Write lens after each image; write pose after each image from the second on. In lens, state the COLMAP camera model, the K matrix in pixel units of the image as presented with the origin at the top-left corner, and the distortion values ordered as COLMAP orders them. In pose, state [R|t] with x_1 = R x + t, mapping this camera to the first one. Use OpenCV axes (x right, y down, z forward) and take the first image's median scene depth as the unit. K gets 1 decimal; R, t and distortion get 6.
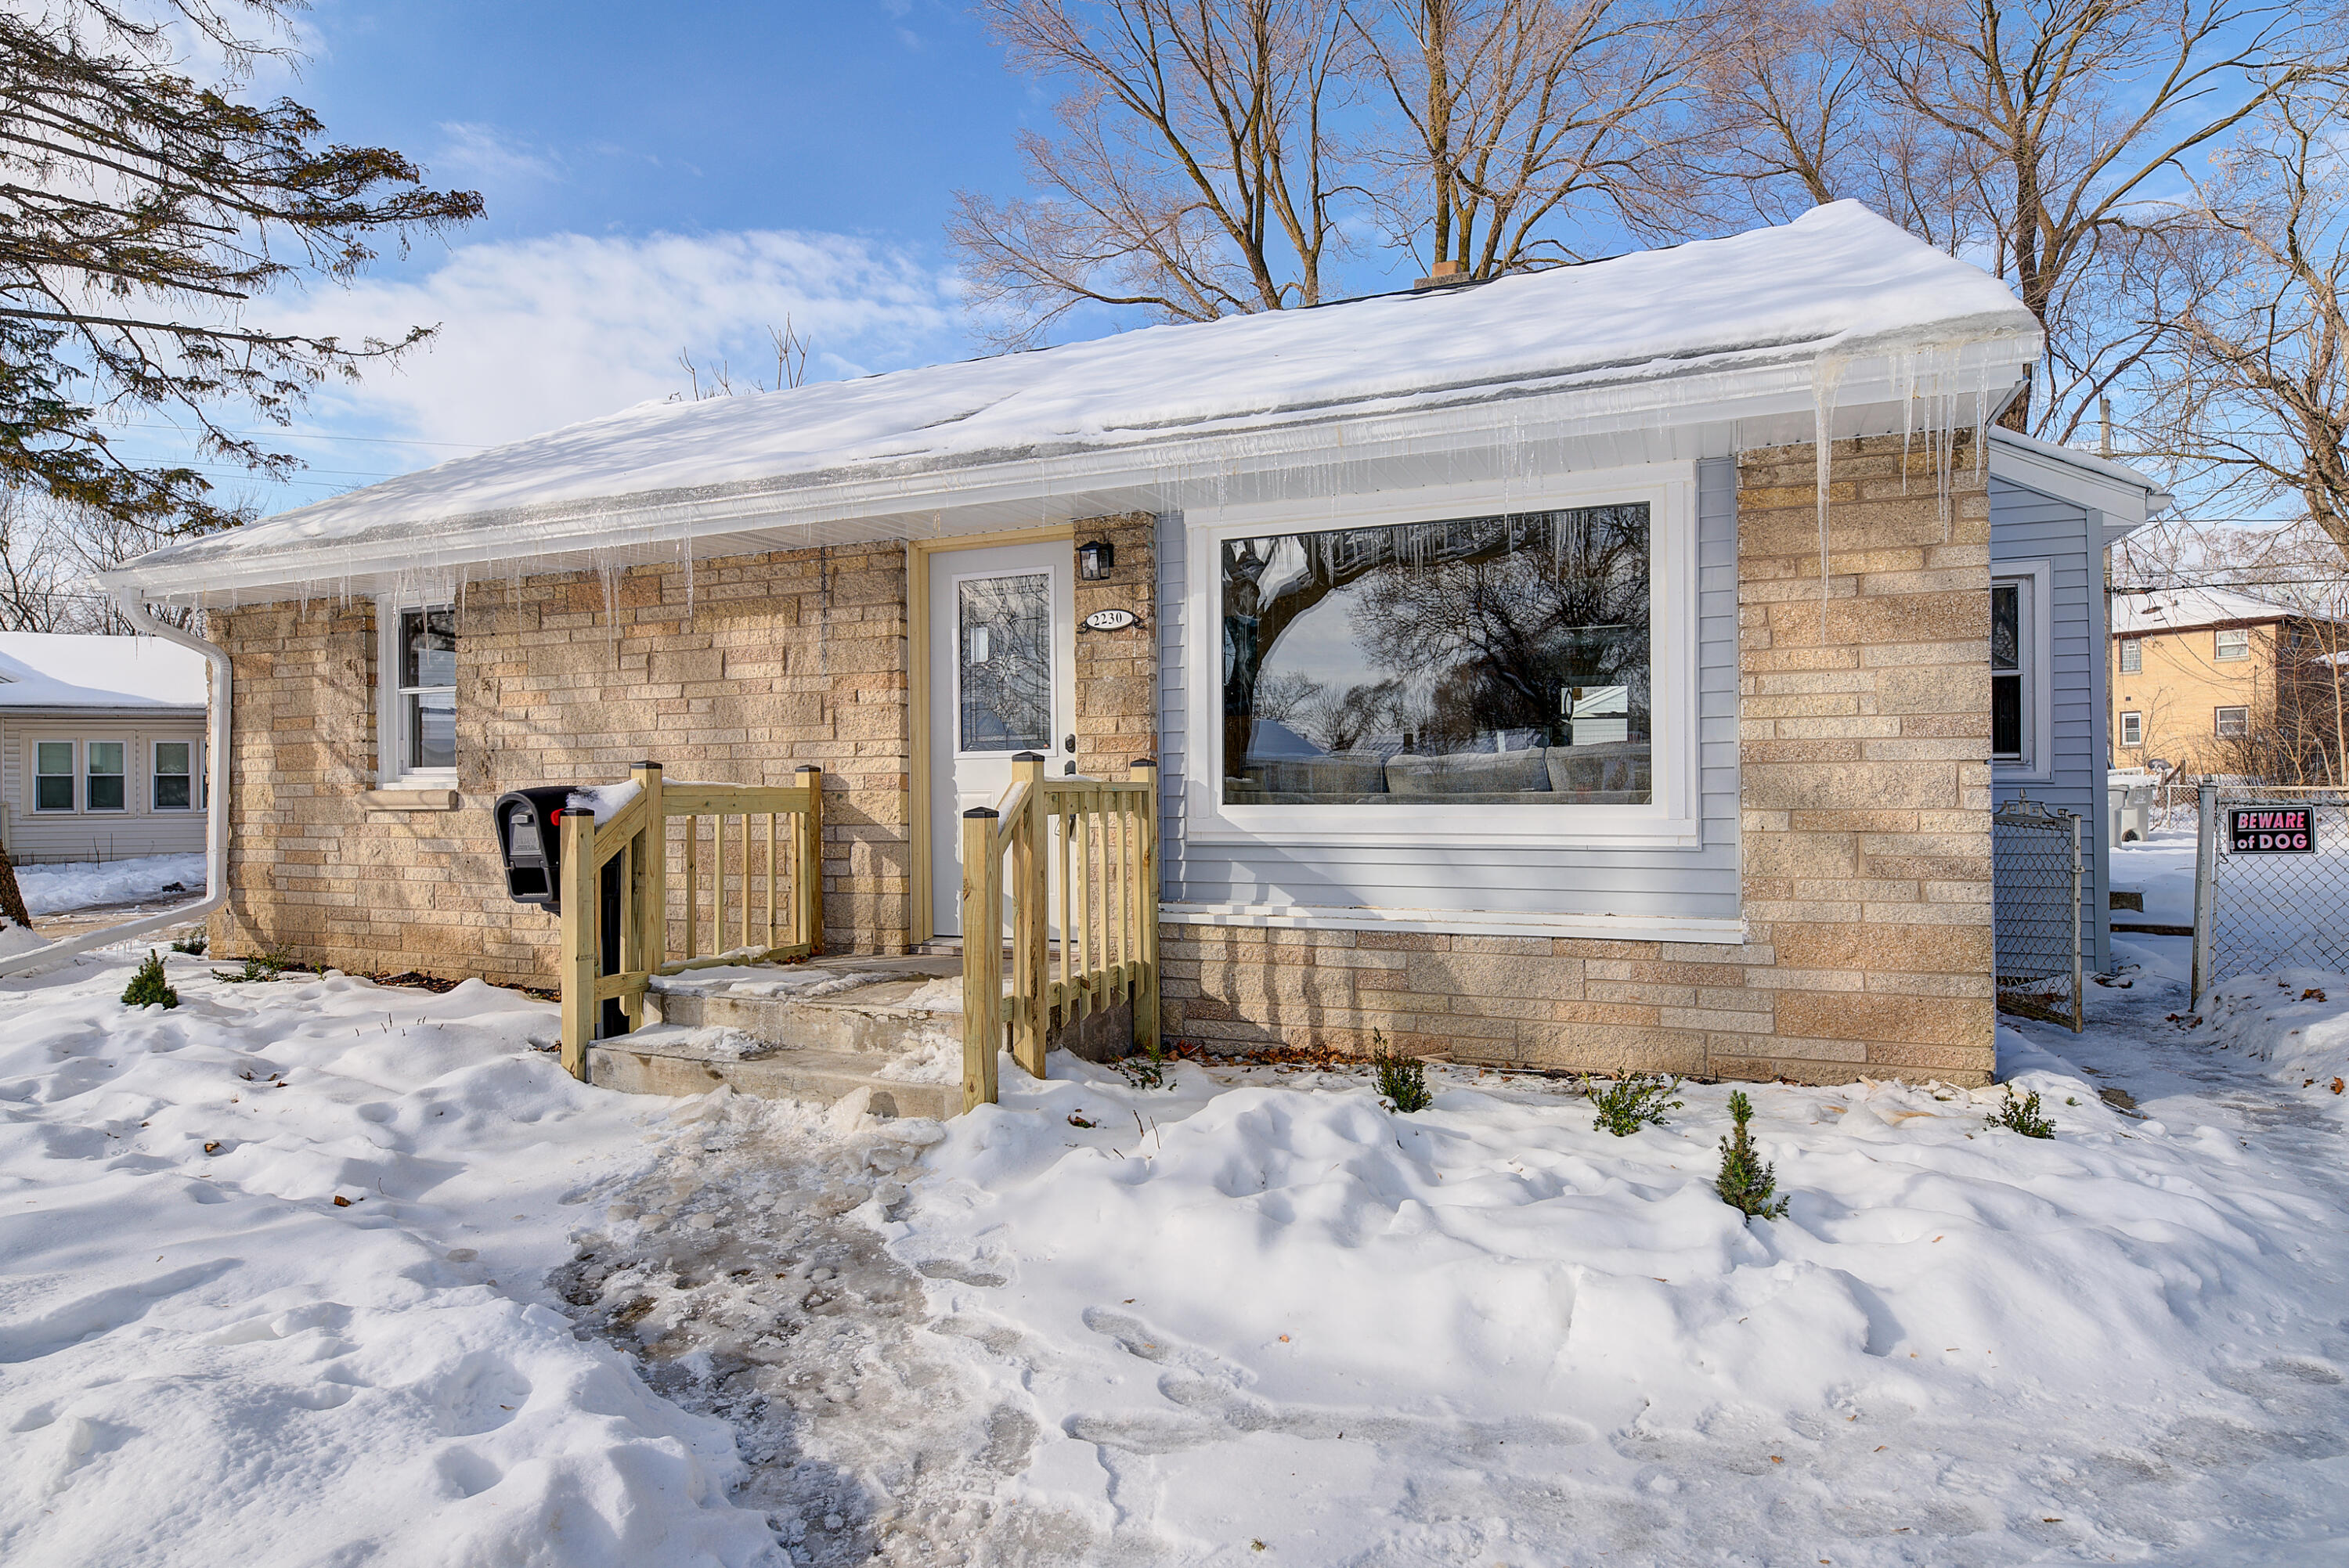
lens RADIAL K [[1239.2, 0, 1173.8], [0, 1239.2, 795.6], [0, 0, 1]] dist [0.004314, 0.000079]
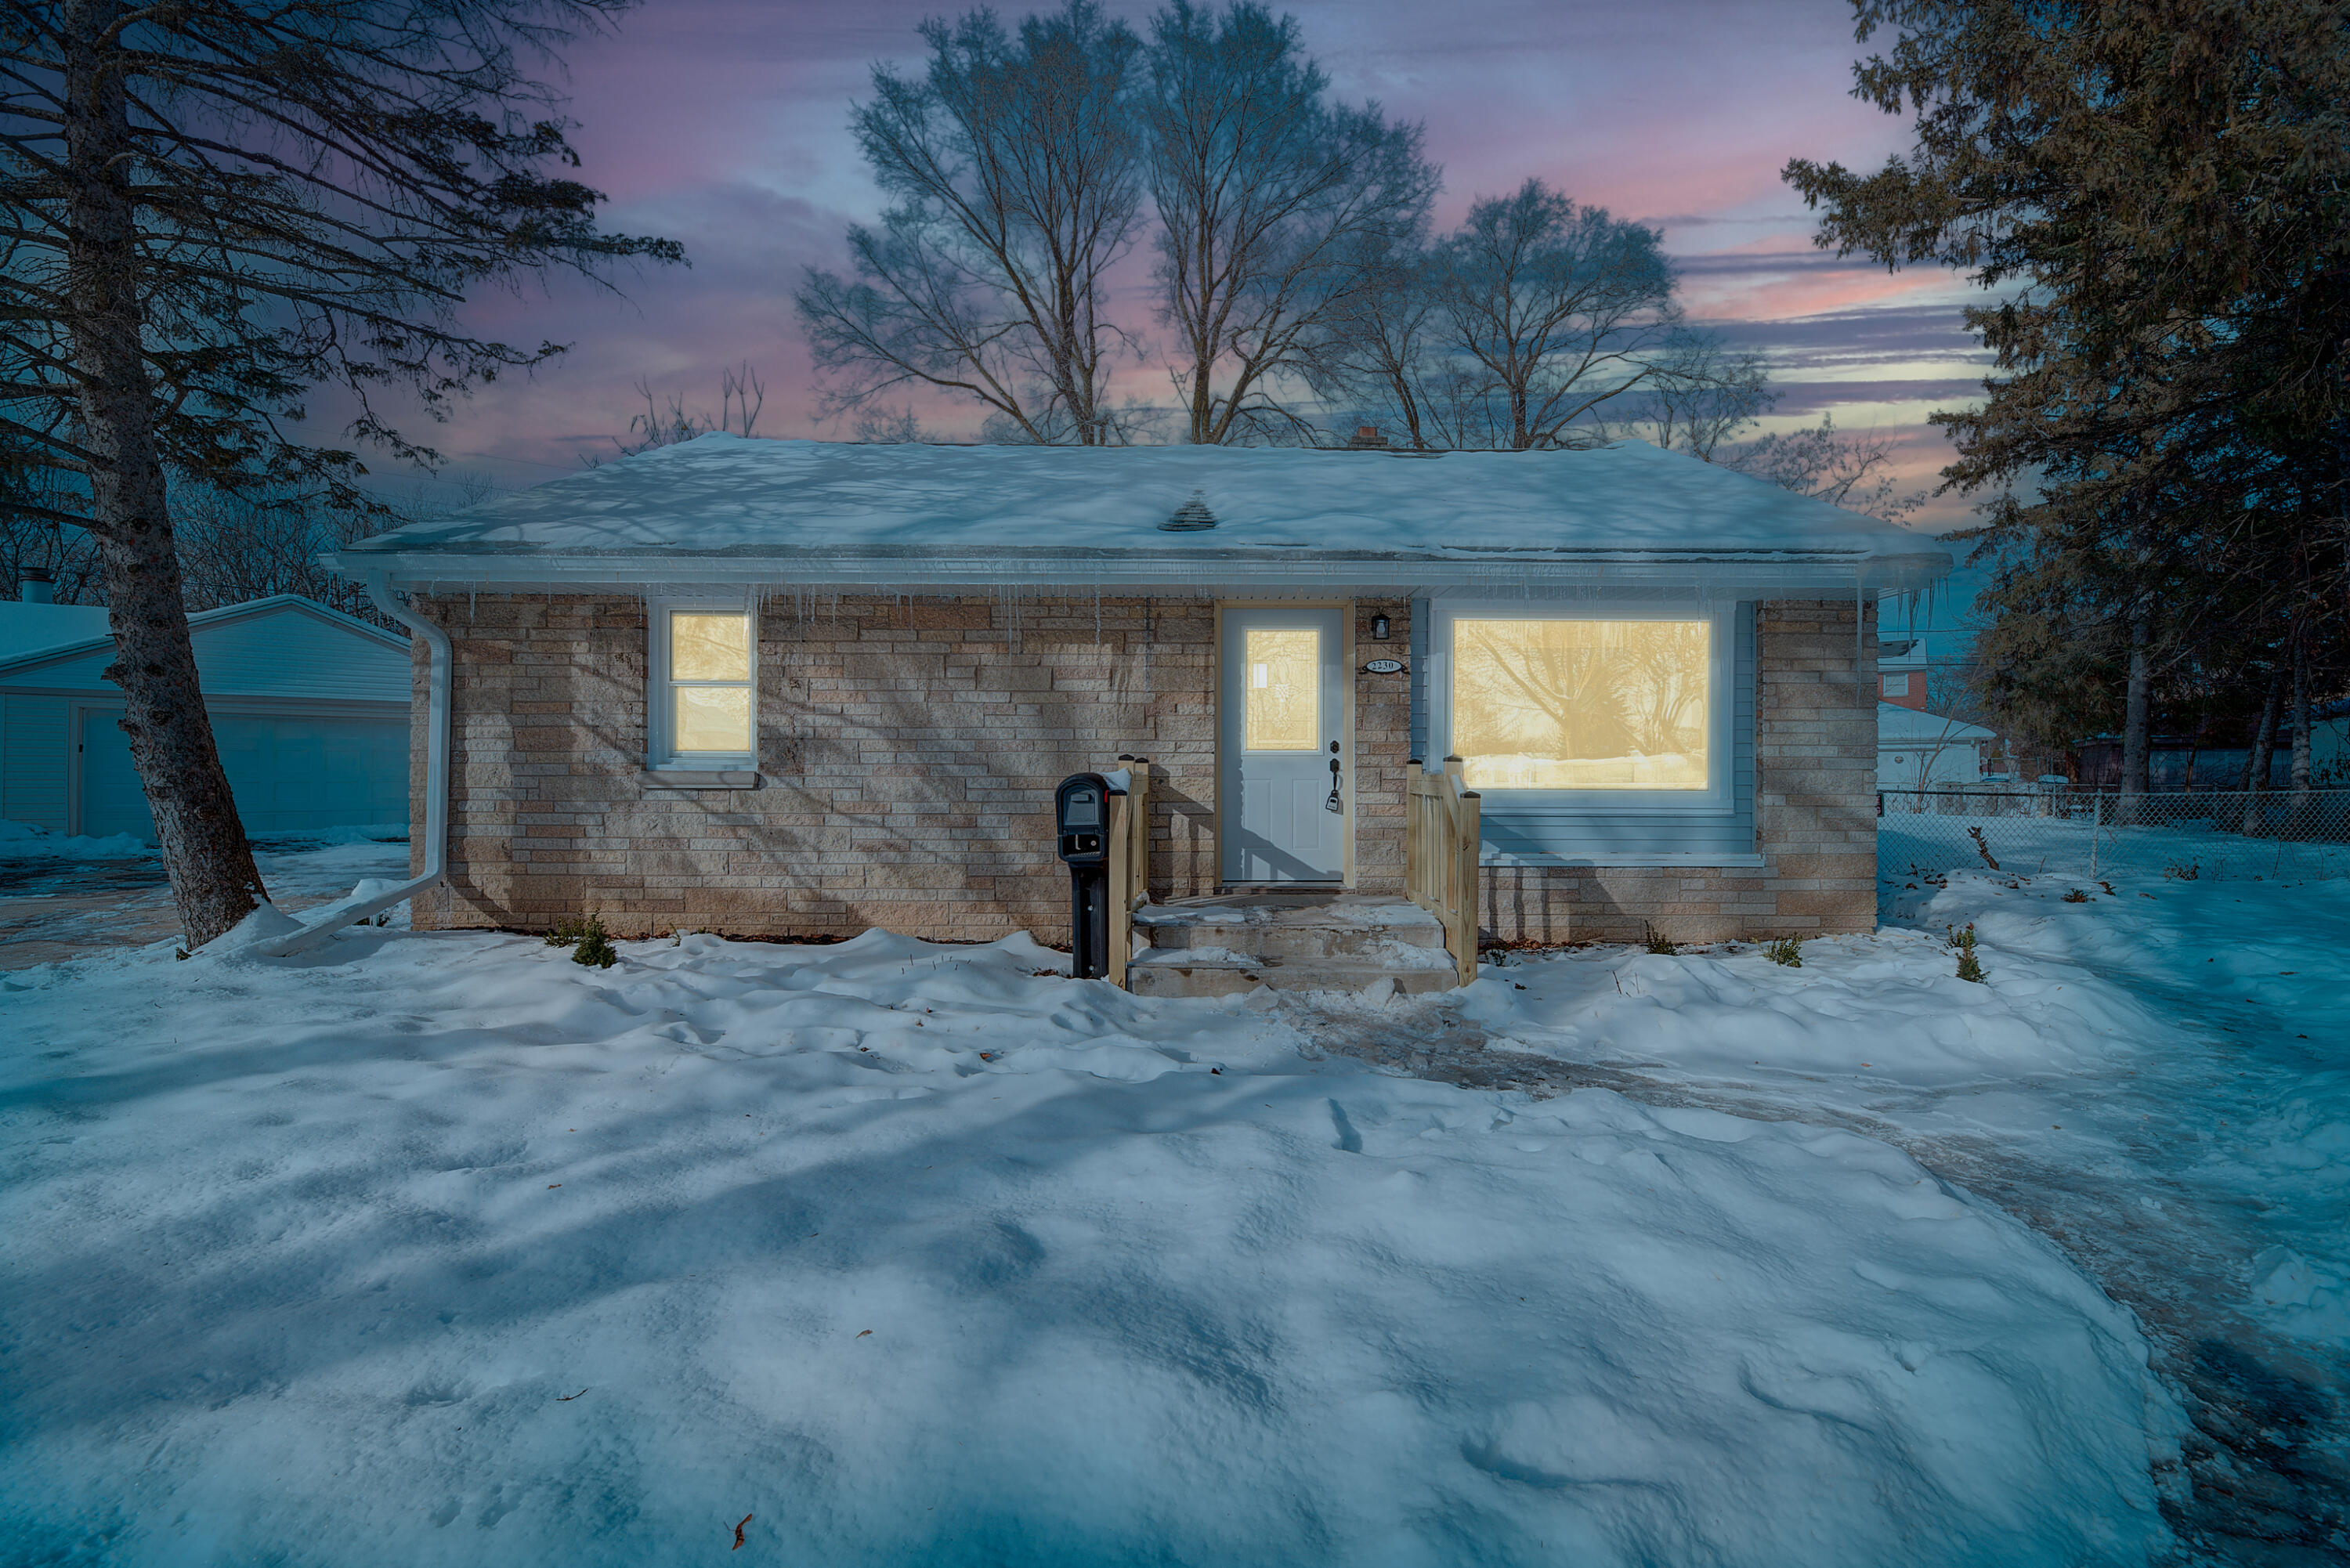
lens RADIAL K [[973.0, 0, 1176.6], [0, 973.0, 776.4], [0, 0, 1]] dist [-0.000984, -0.000151]
pose [[0.920943, 0.010956, 0.389544, -0.658685], [-0.009846, 0.999940, -0.004847, 0.000514], [-0.389573, 0.000628, 0.920995, 0.005648]]
